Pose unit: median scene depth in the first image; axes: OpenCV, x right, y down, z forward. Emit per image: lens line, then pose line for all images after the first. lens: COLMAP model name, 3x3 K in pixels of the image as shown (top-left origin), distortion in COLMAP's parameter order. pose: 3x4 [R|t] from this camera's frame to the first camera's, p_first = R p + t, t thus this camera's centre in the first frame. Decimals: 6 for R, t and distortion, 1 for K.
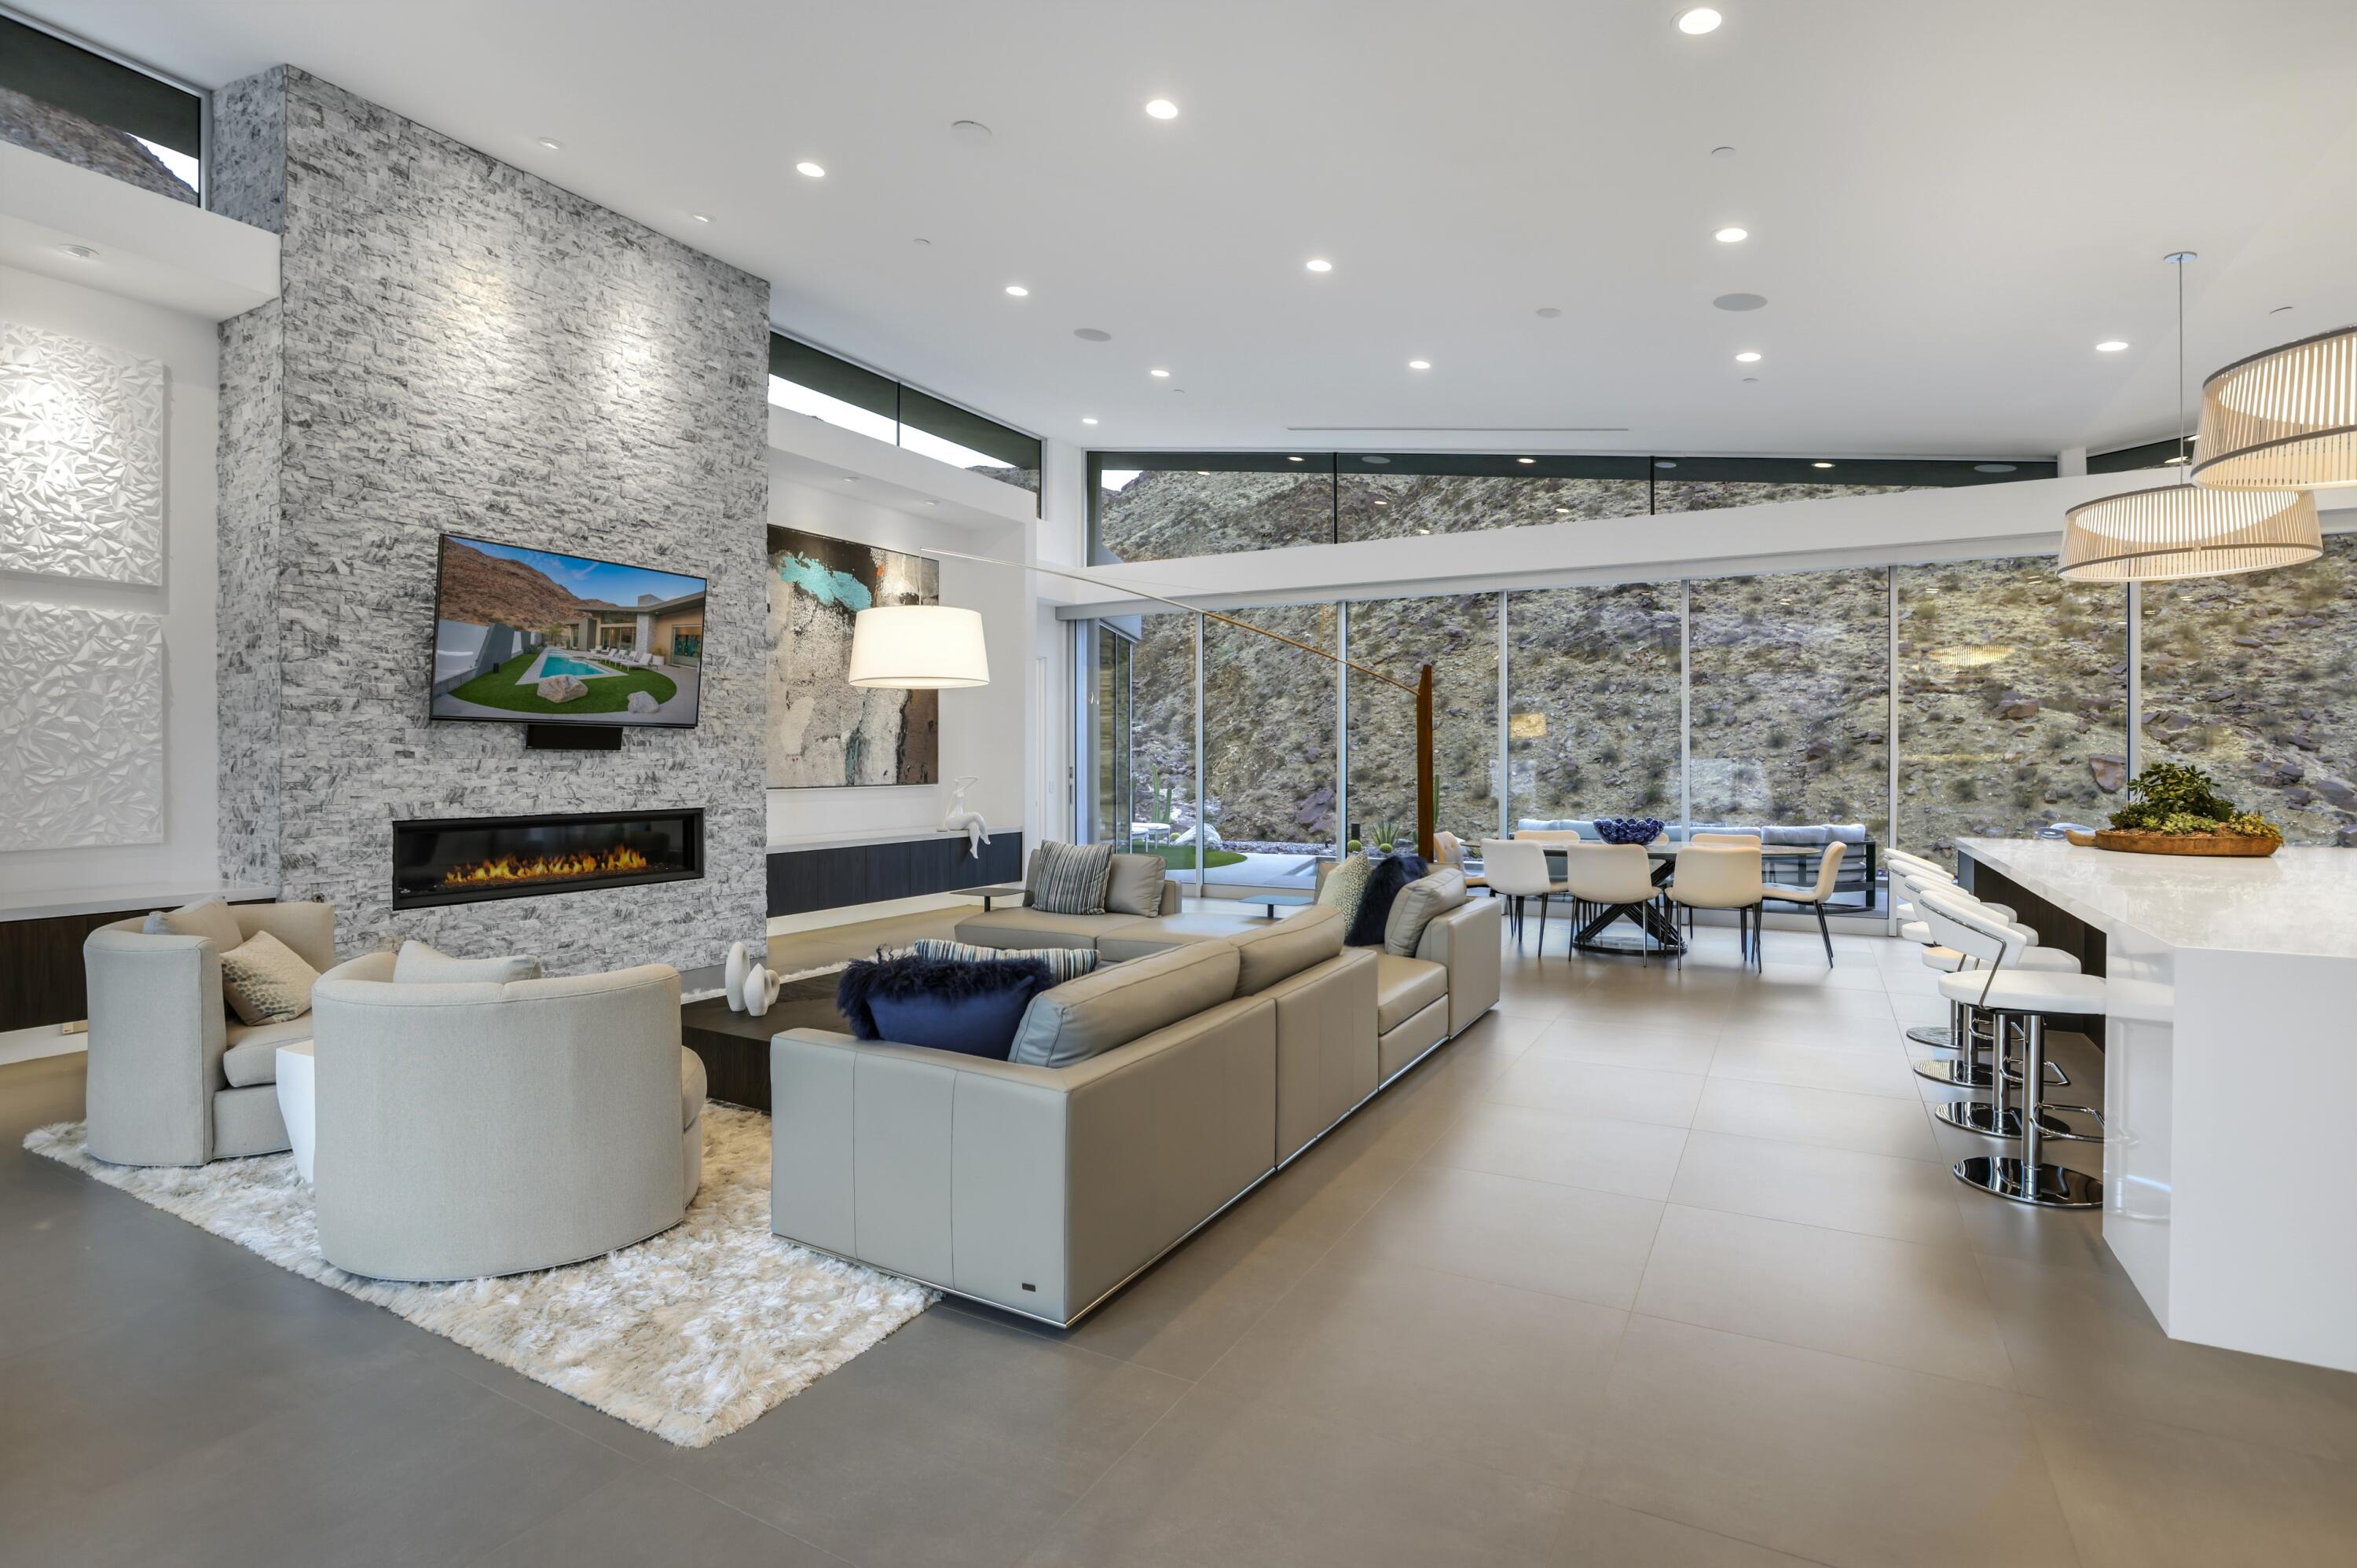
lens RADIAL K [[1151.4, 0, 1178.2], [0, 1151.4, 764.1], [0, 0, 1]] dist [-0.054985, 0.027564]
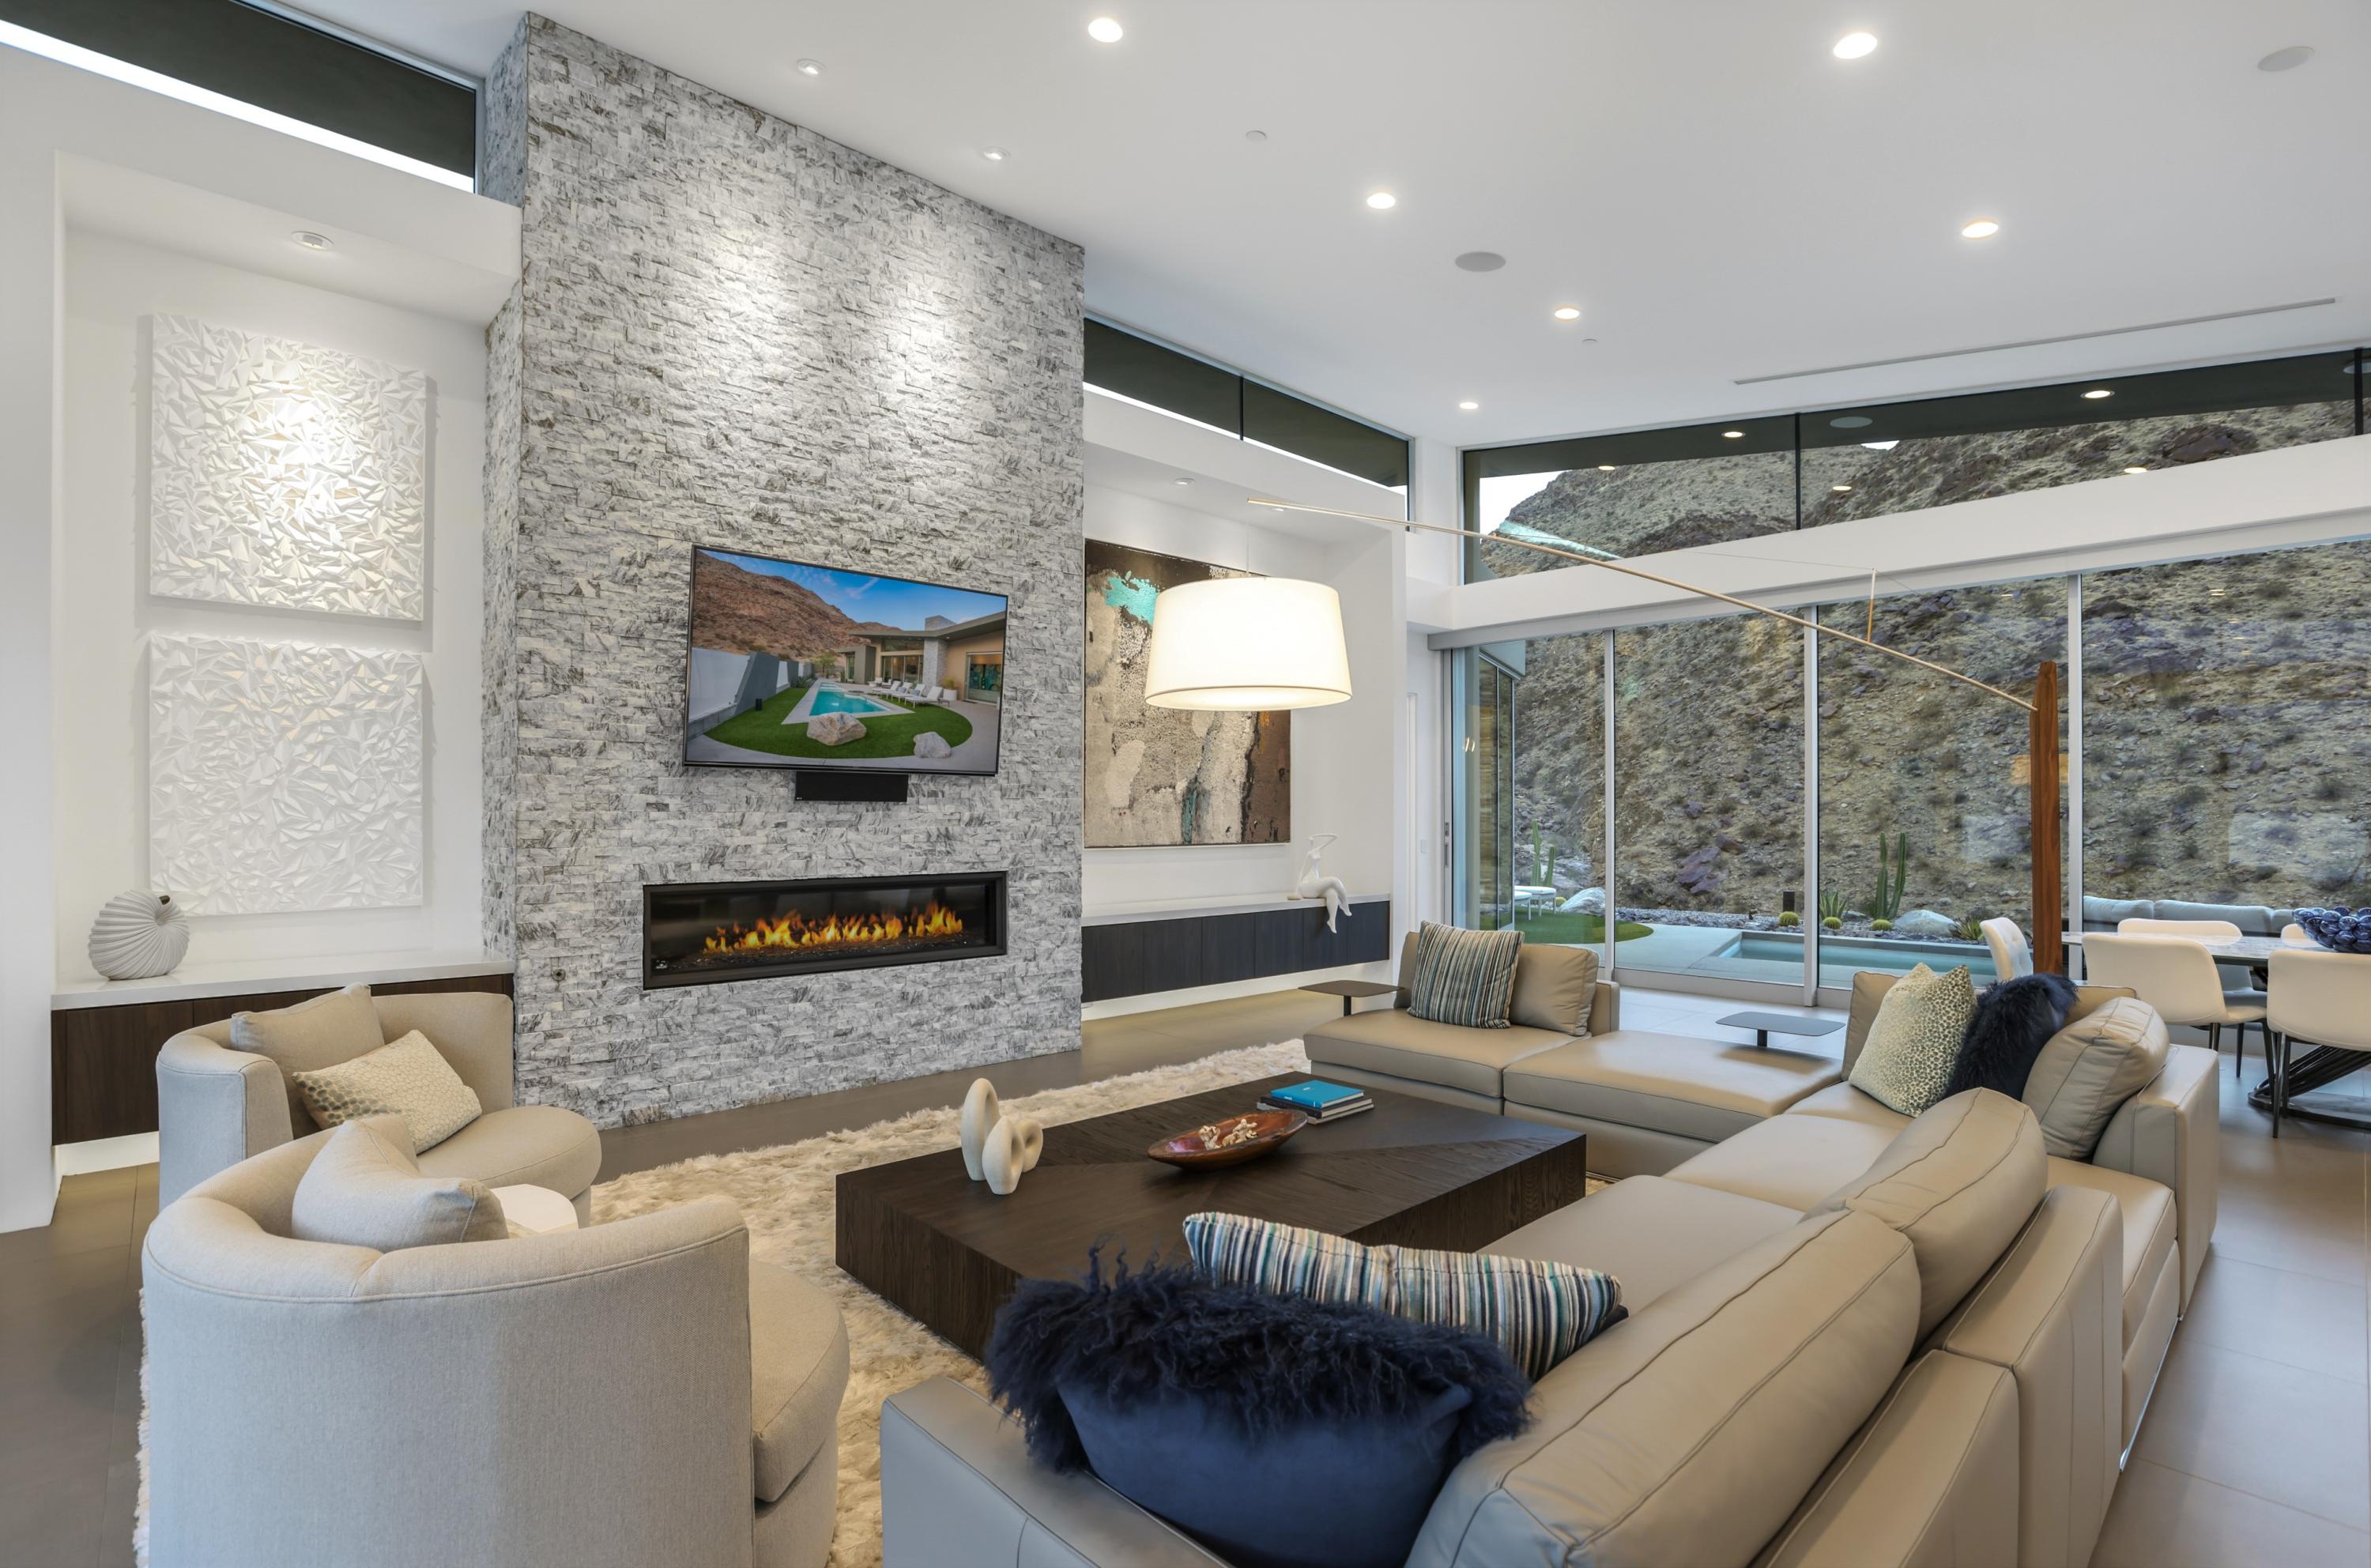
lens RADIAL K [[1113.9, 0, 1153.7], [0, 1113.9, 811.2], [0, 0, 1]] dist [-0.047396, 0.015508]
pose [[0.944024, 0.000180, -0.329878, -0.044232], [-0.002316, 0.999979, -0.006081, -0.000958], [0.329869, 0.006504, 0.944004, 0.265158]]
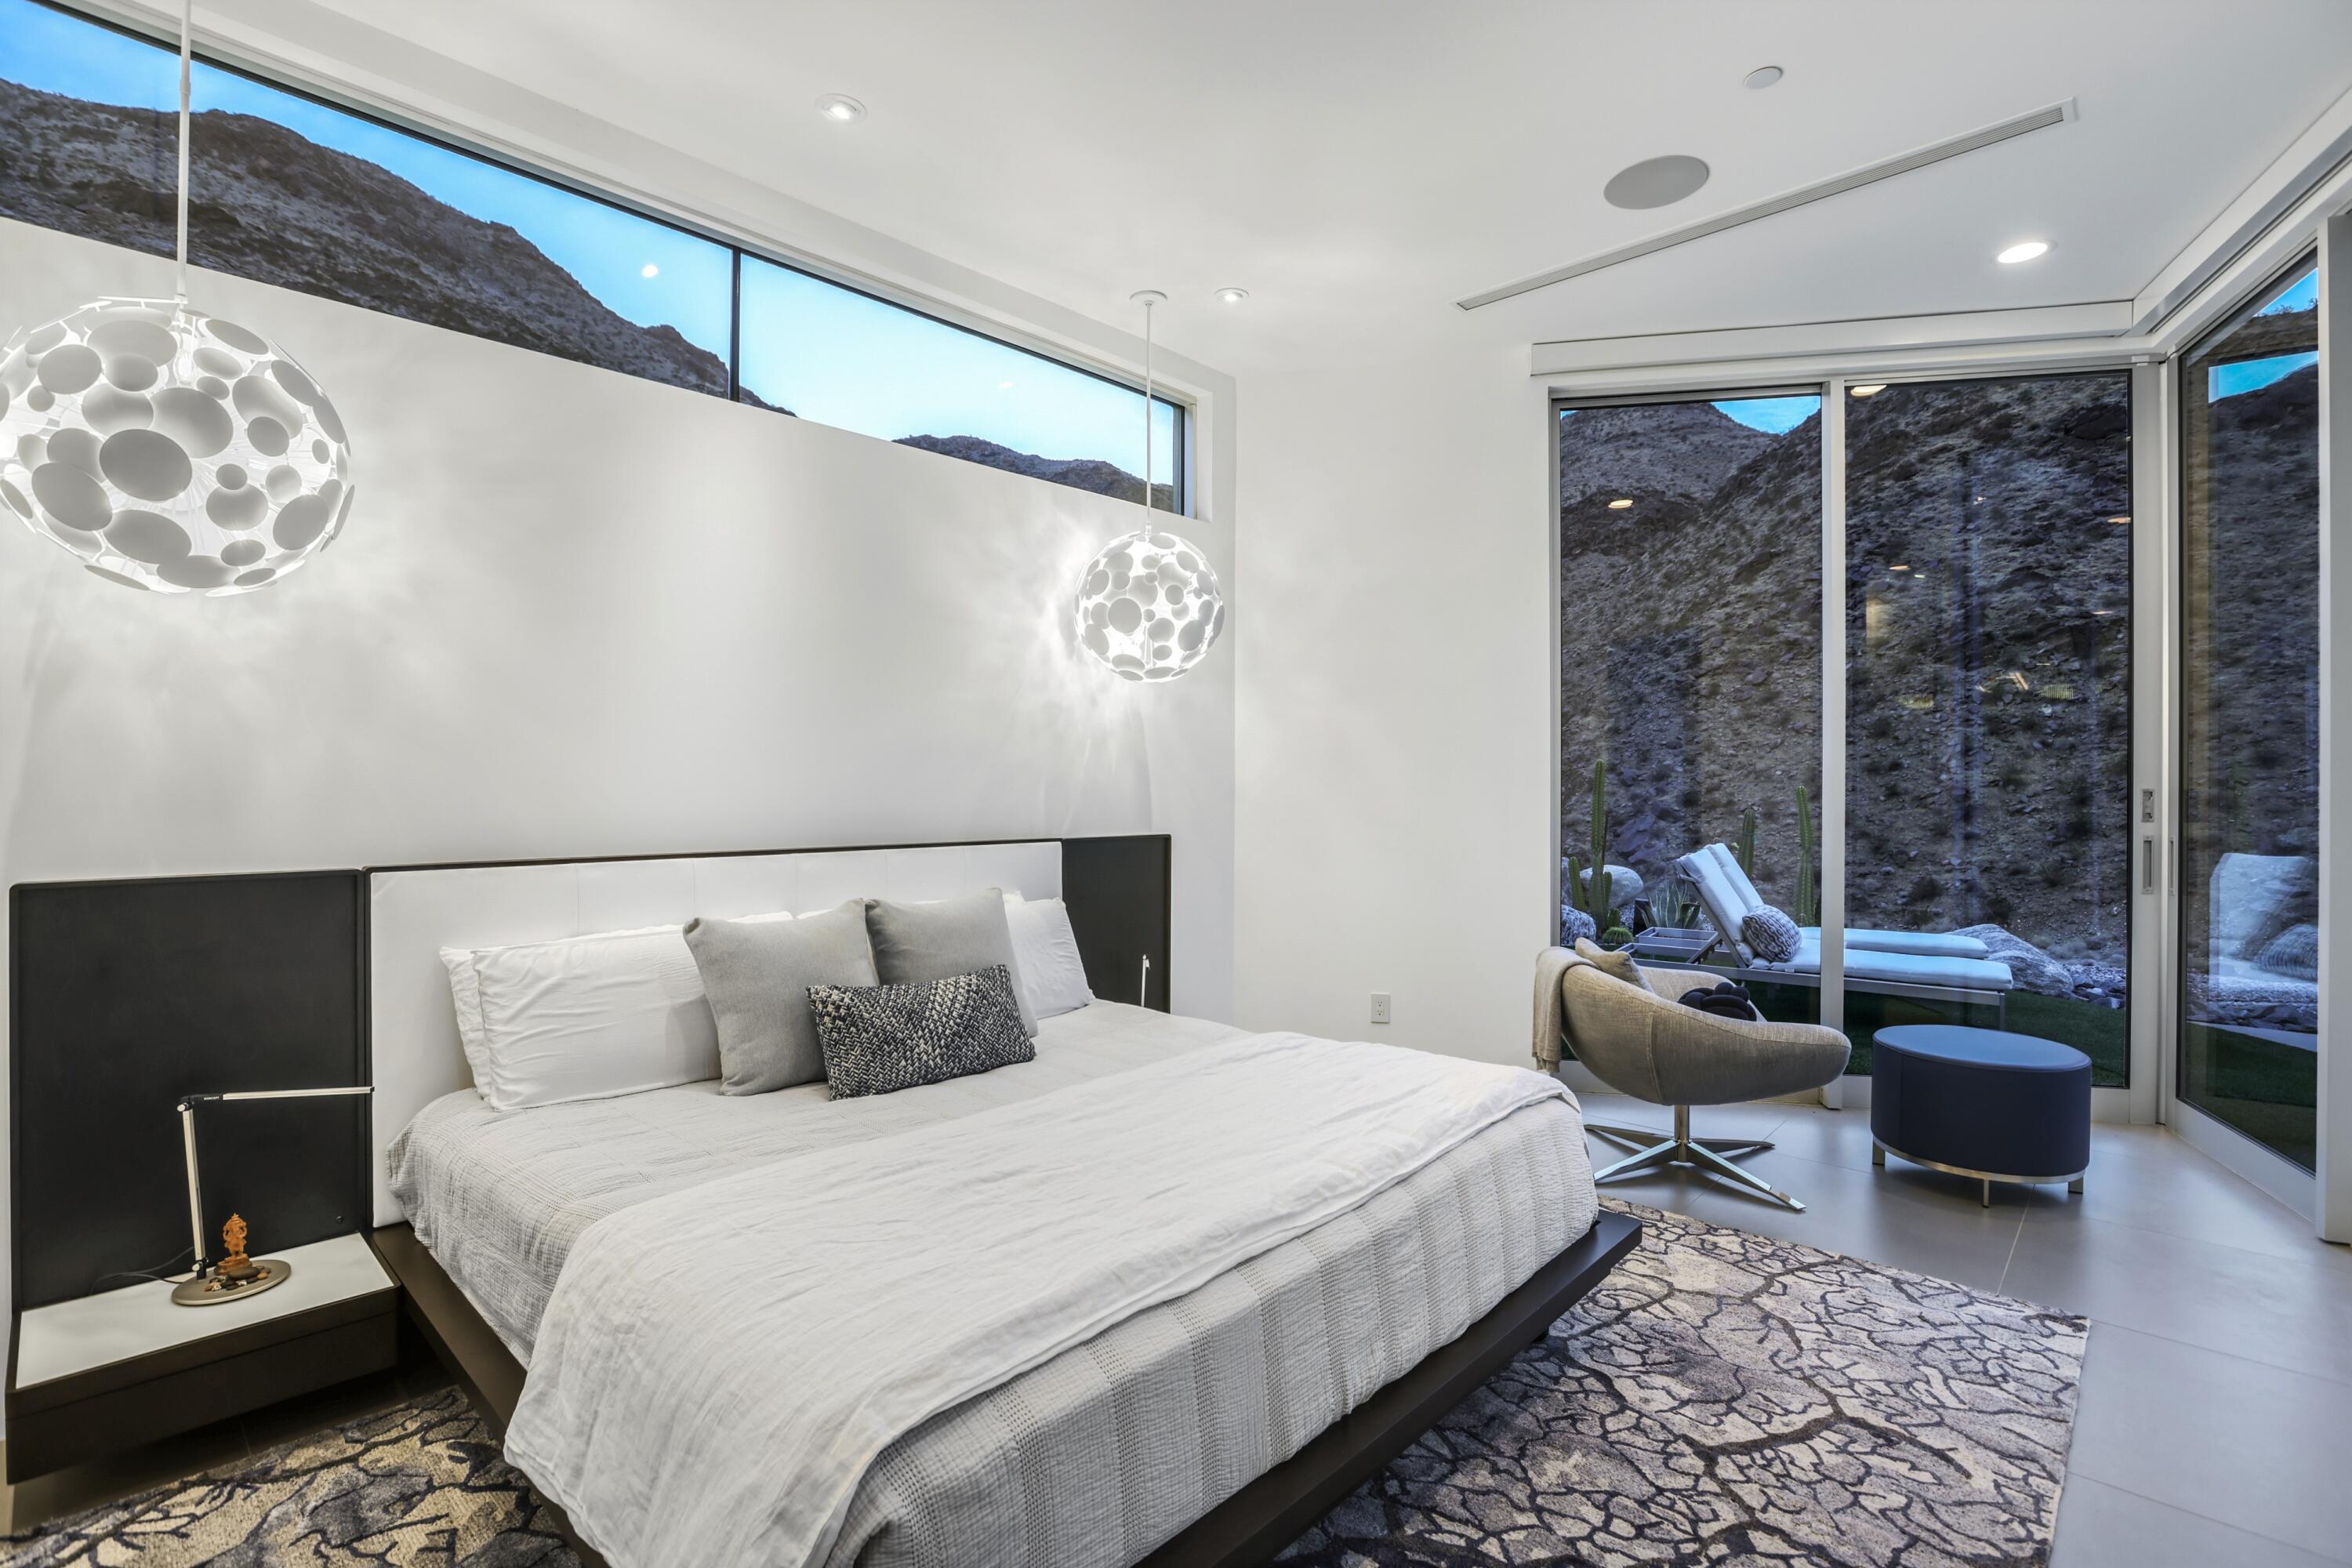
lens RADIAL K [[1089.8, 0, 1172.2], [0, 1089.8, 785.4], [0, 0, 1]] dist [-0.038274, 0.010739]
pose [[0.969520, 0.002154, -0.245003, -0.468161], [-0.002282, 0.999997, -0.000237, -0.001997], [0.245002, 0.000788, 0.969522, 1.444803]]
